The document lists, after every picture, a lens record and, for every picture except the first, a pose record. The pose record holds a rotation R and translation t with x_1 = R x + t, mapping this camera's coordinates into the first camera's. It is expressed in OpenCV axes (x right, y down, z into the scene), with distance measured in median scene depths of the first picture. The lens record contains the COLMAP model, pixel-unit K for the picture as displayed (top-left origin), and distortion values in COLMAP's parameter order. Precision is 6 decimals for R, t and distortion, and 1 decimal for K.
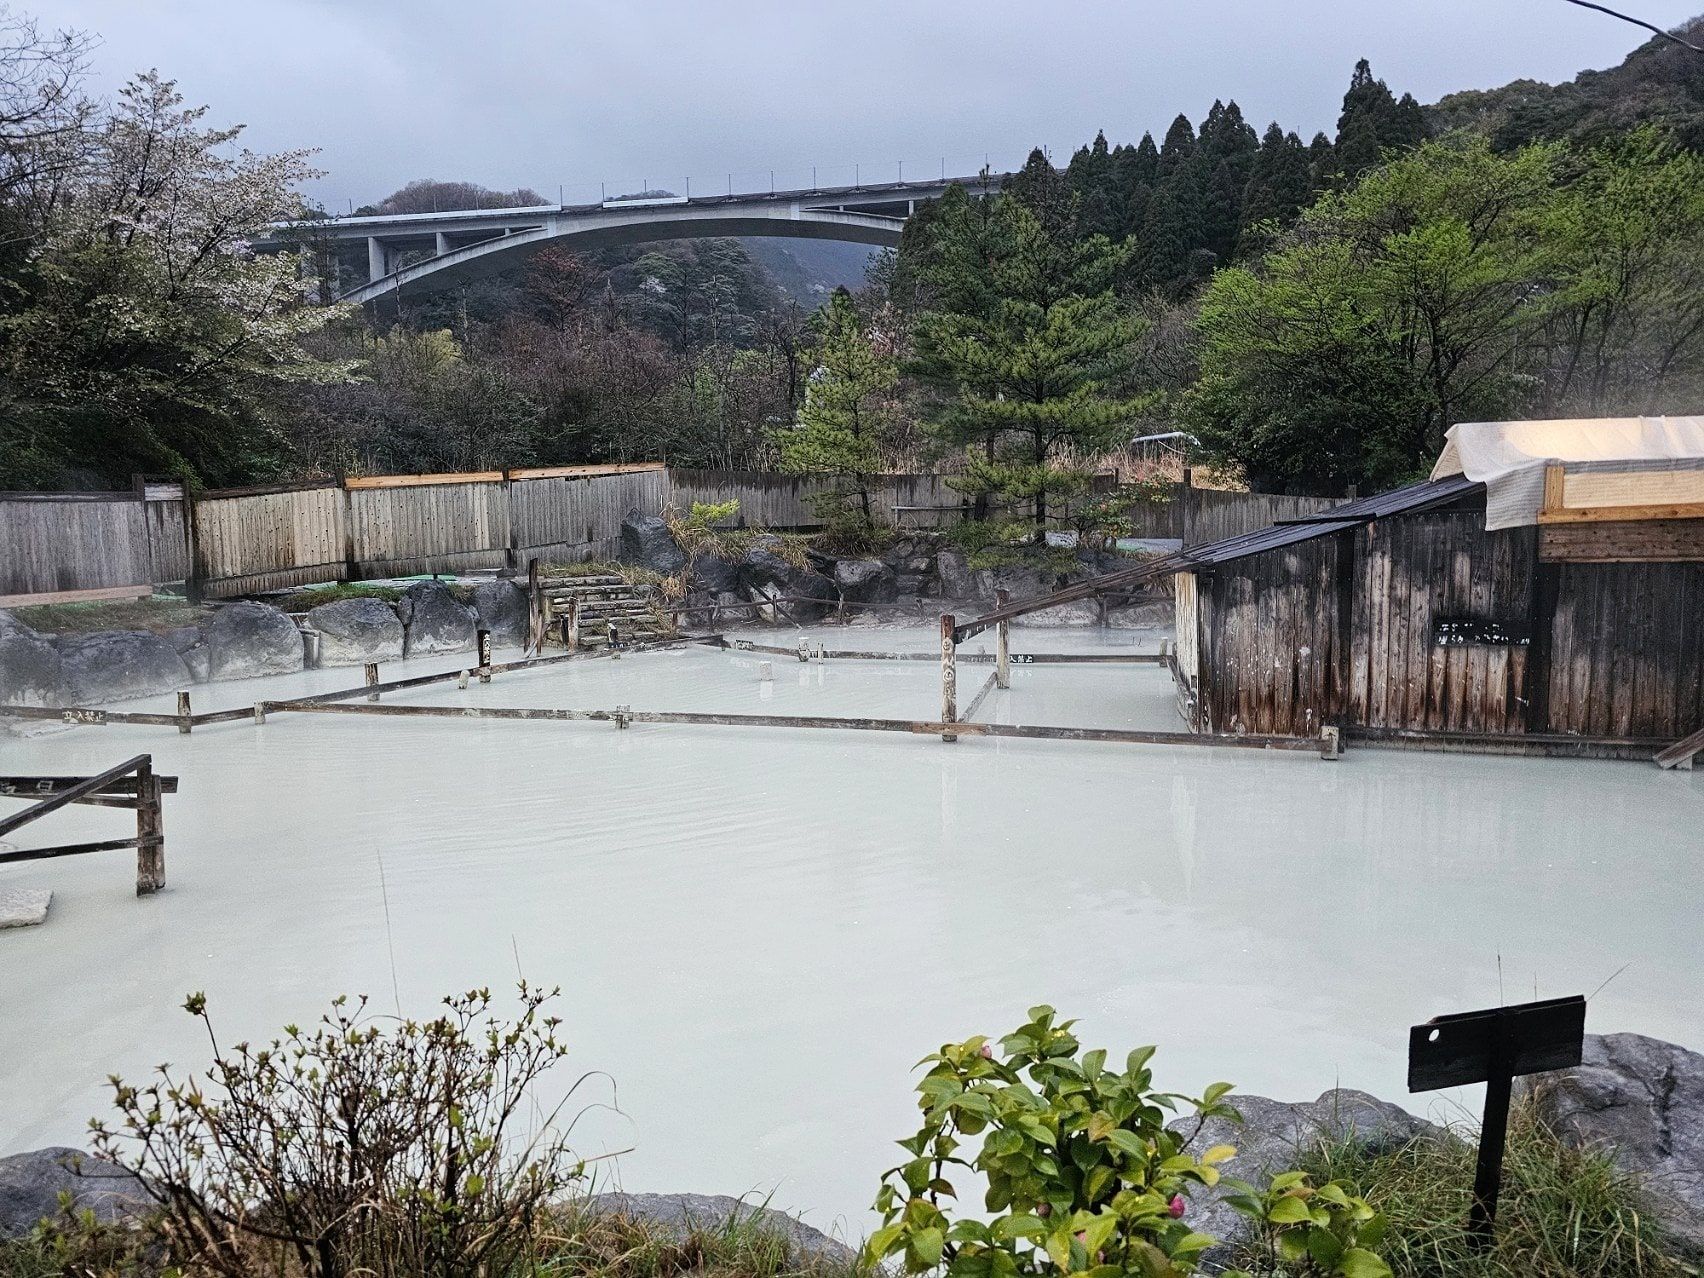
lens RADIAL K [[1136.5, 0, 846.7], [0, 1136.5, 620.7], [0, 0, 1]] dist [0.084345, -0.083439]
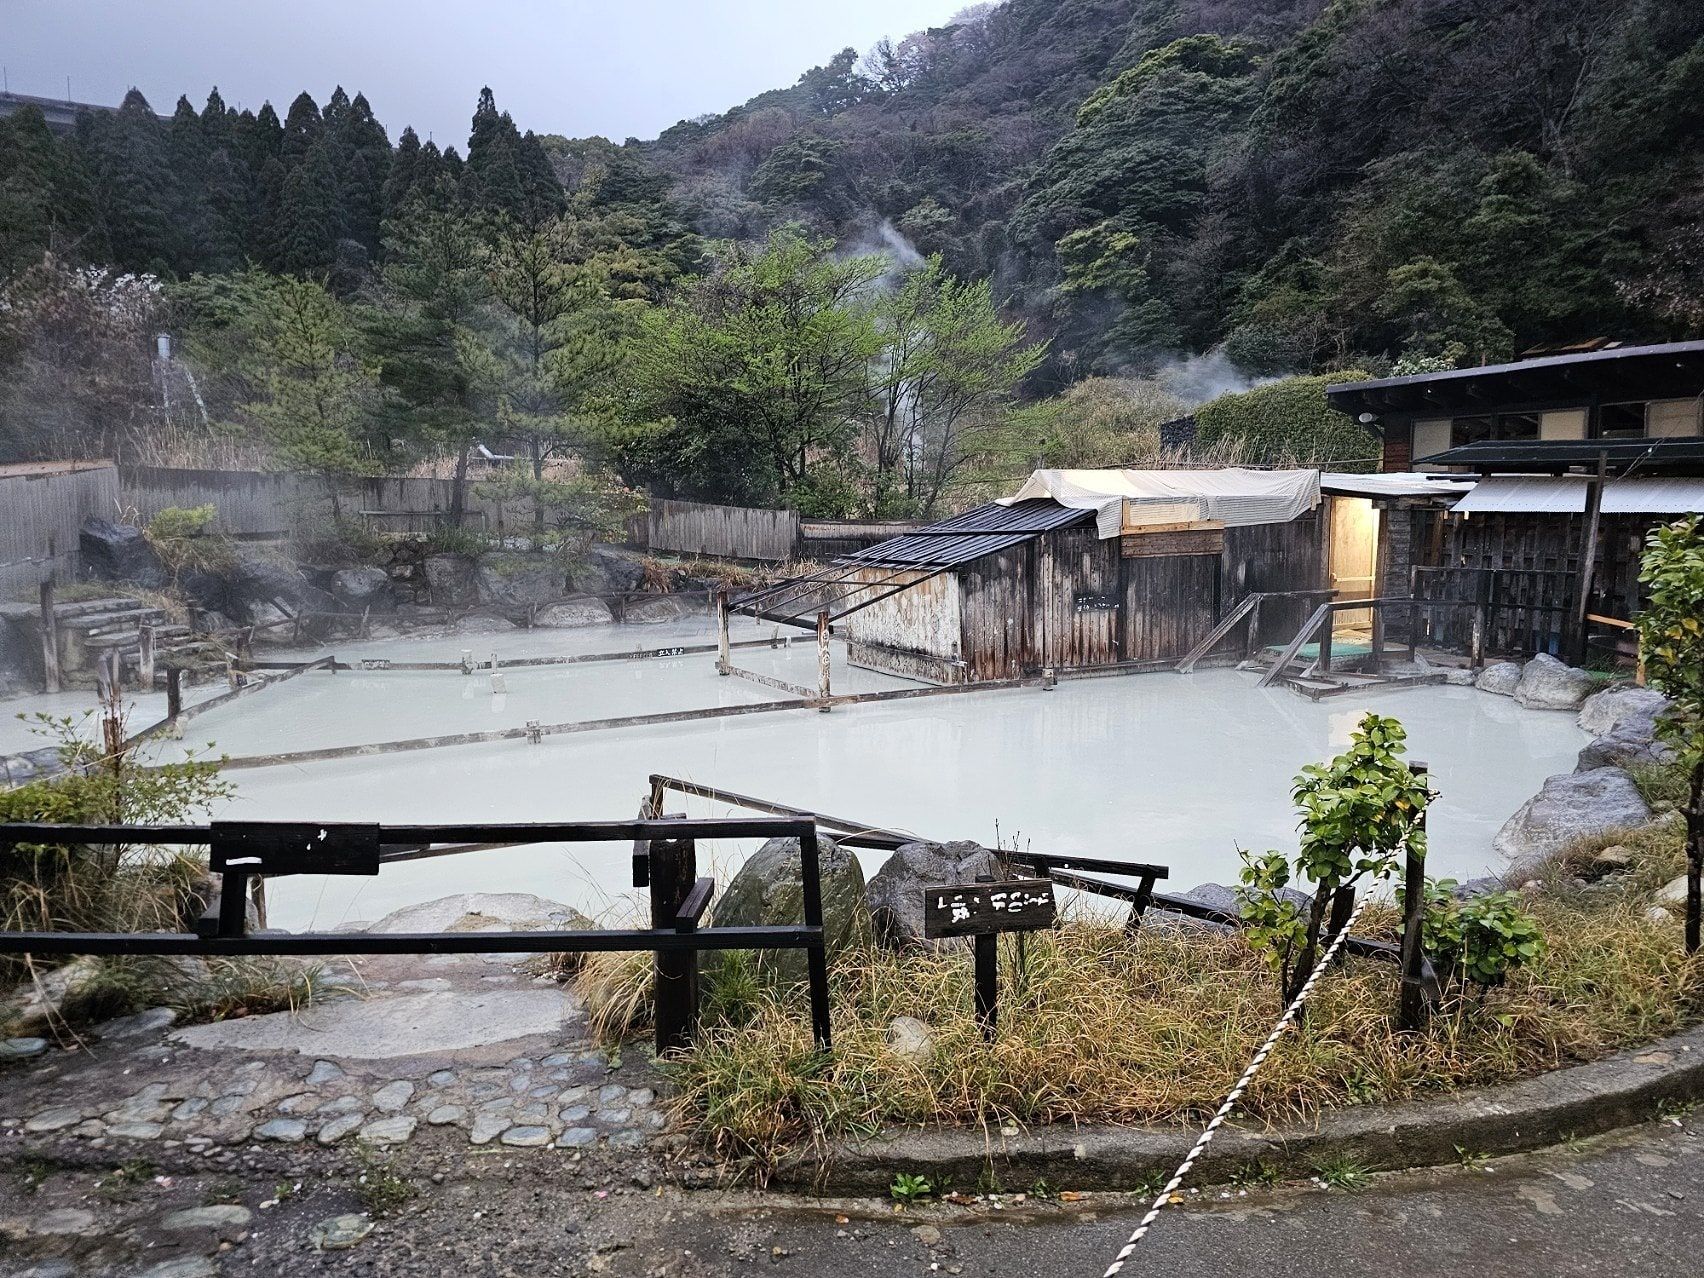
lens RADIAL K [[1136.5, 0, 846.7], [0, 1136.5, 620.7], [0, 0, 1]] dist [0.084345, -0.083439]
pose [[0.726441, -0.063204, 0.684316, -0.419802], [0.060925, 0.997764, 0.027478, -0.015438], [-0.684523, 0.021731, 0.728667, 0.041790]]
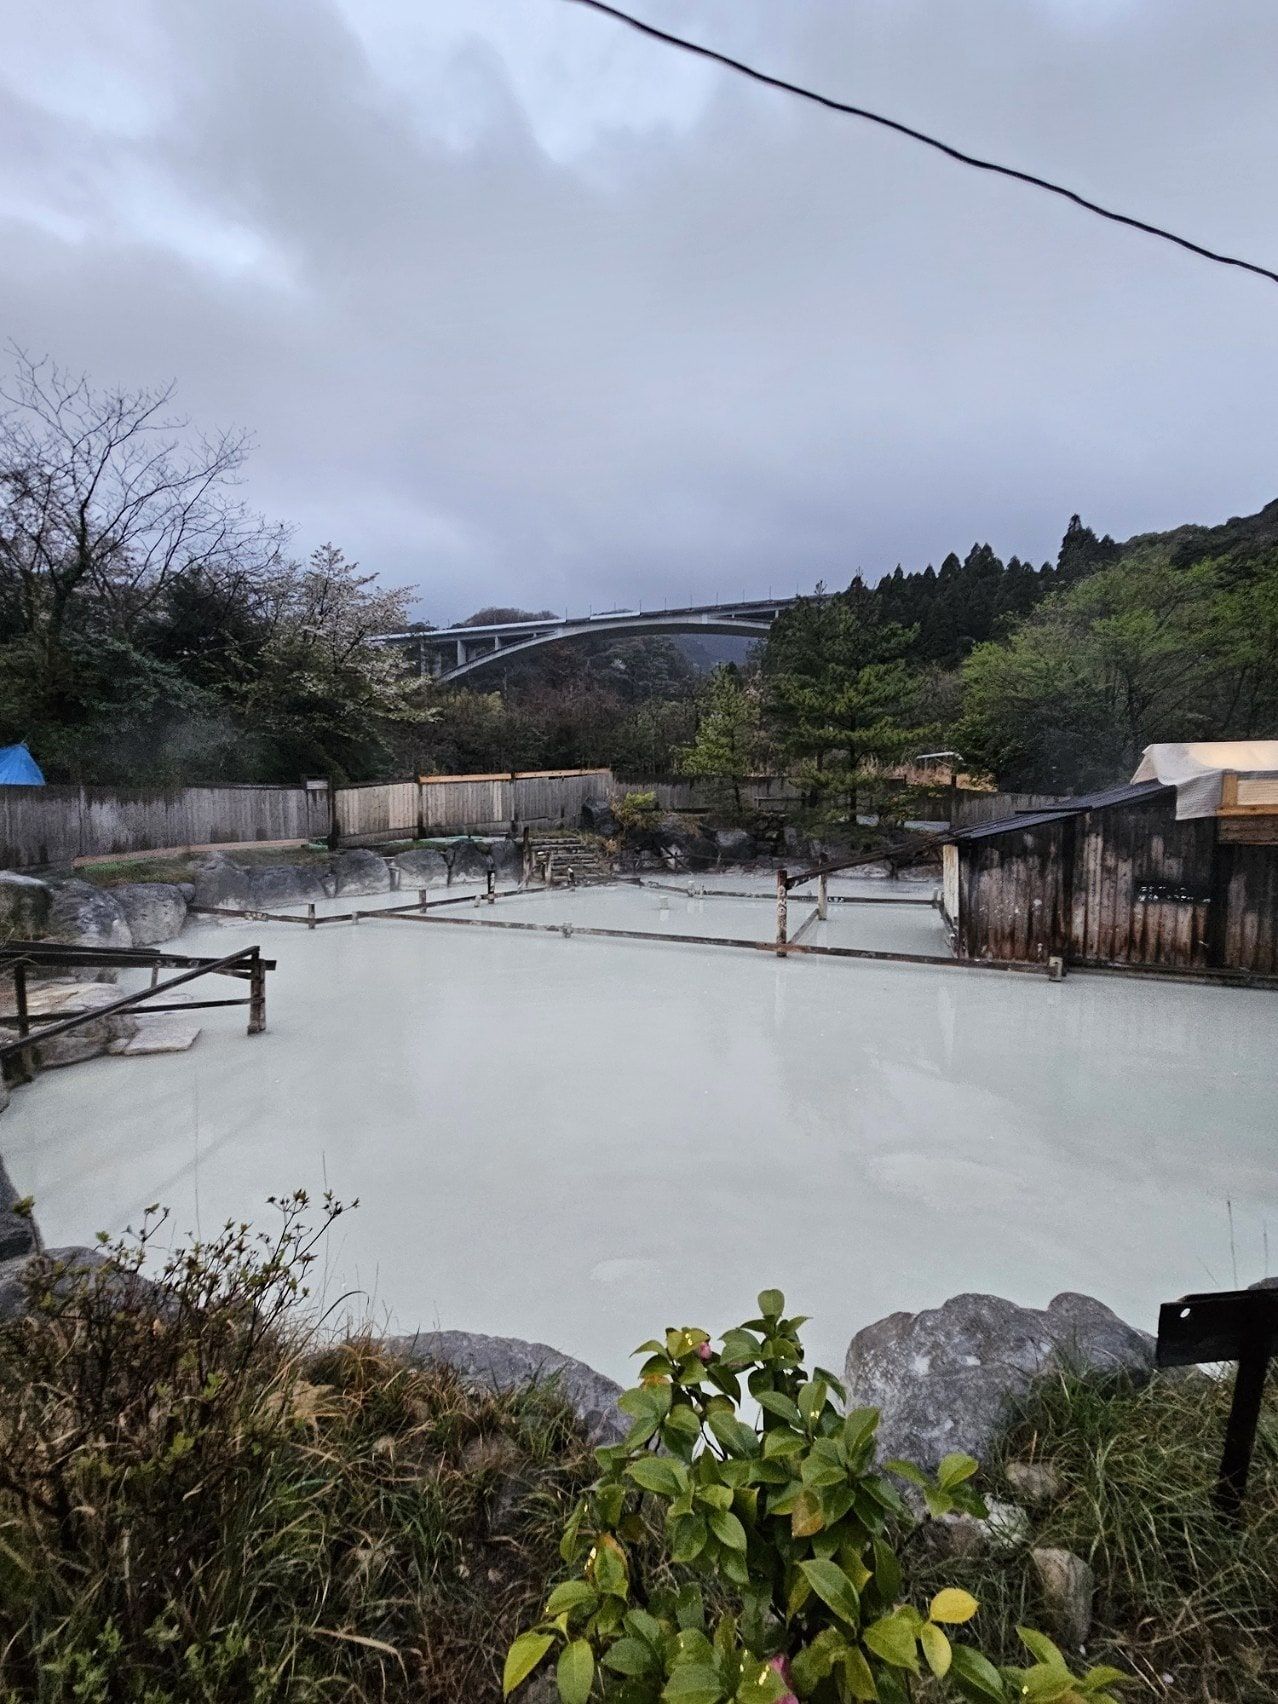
lens RADIAL K [[700.3, 0, 632.7], [0, 700.3, 849.7], [0, 0, 1]] dist [0.002773, -0.003234]
pose [[0.989875, 0.023254, -0.140025, 0.013532], [-0.026790, 0.999367, -0.023418, -0.002751], [0.139392, 0.026932, 0.989871, 0.041157]]
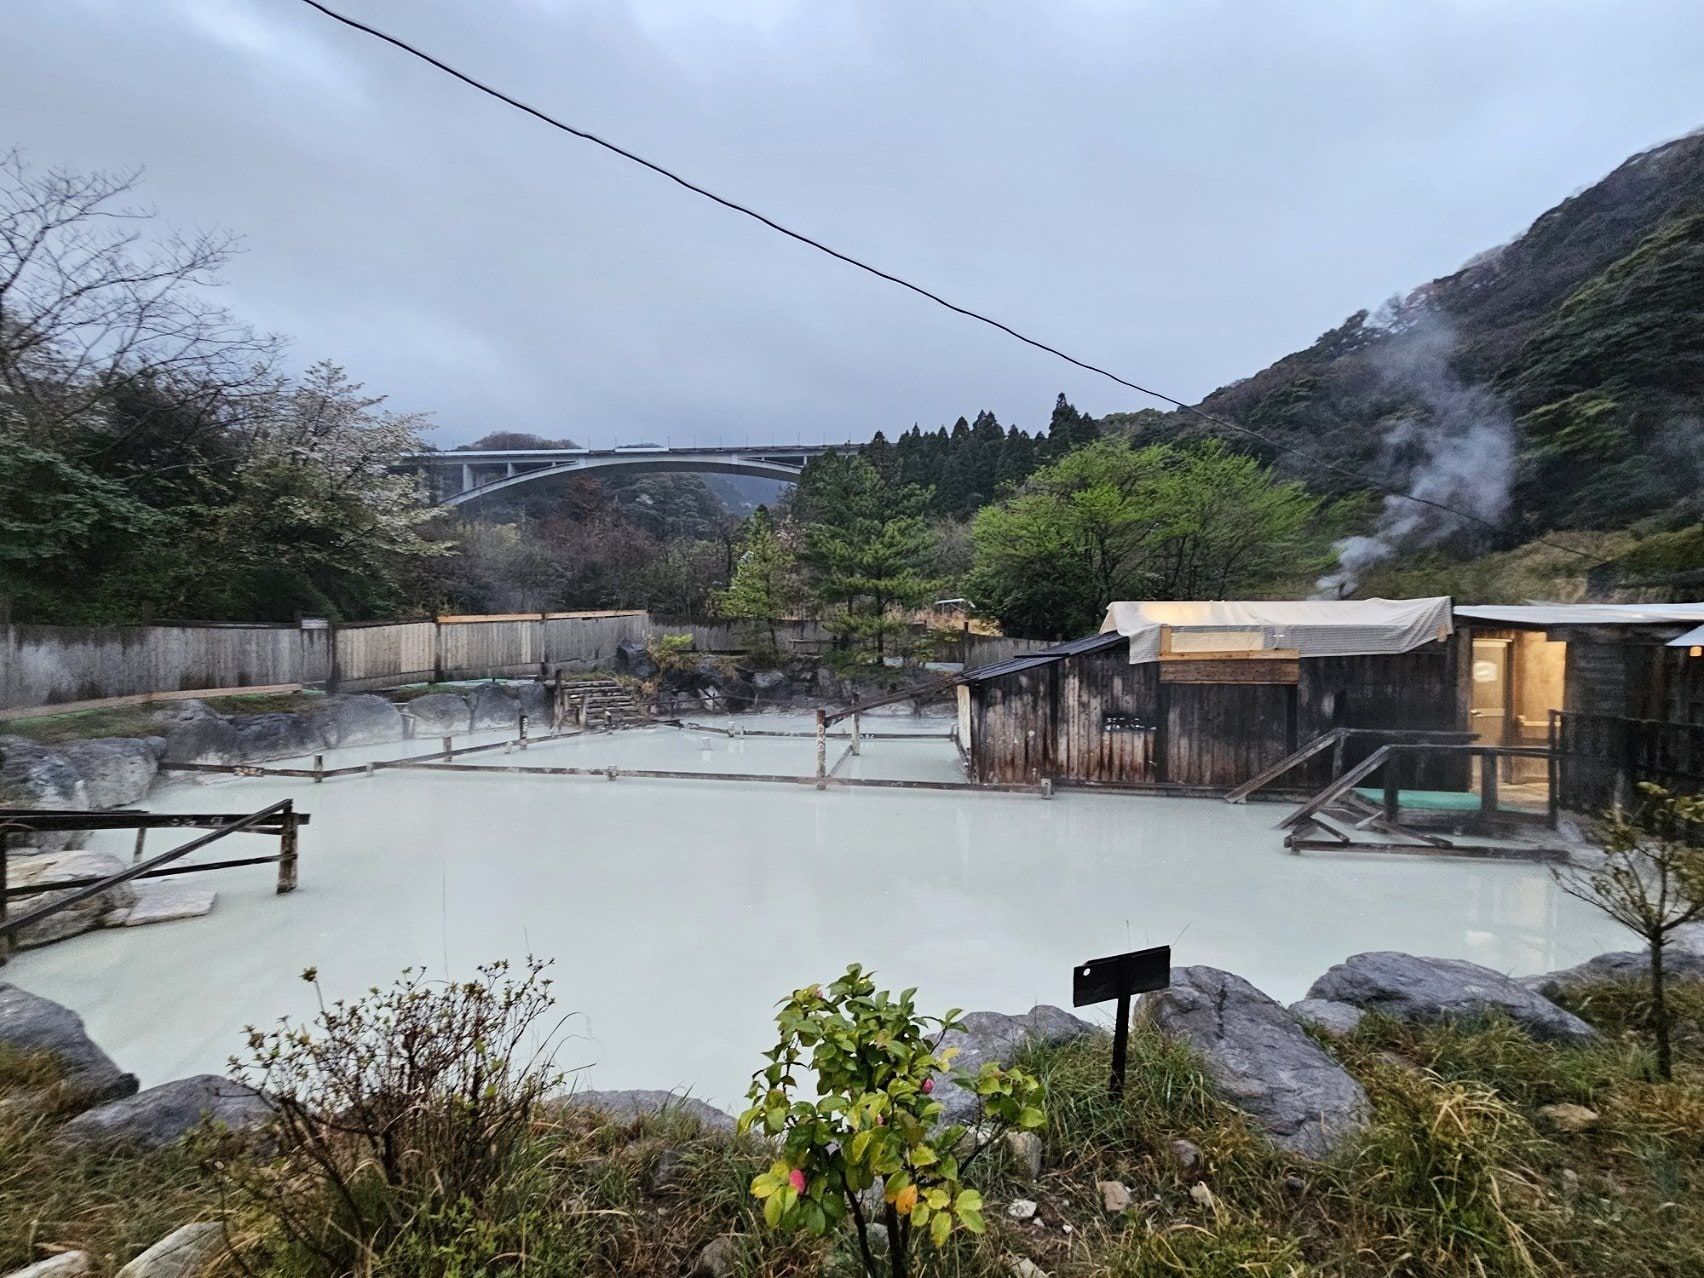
lens RADIAL K [[710.0, 0, 835.4], [0, 710.0, 647.3], [0, 0, 1]] dist [0.002735, -0.002815]
pose [[0.994647, 0.018775, 0.101607, 0.003205], [-0.009864, 0.996116, -0.087501, -0.002906], [-0.102855, 0.086031, 0.990969, -0.004810]]
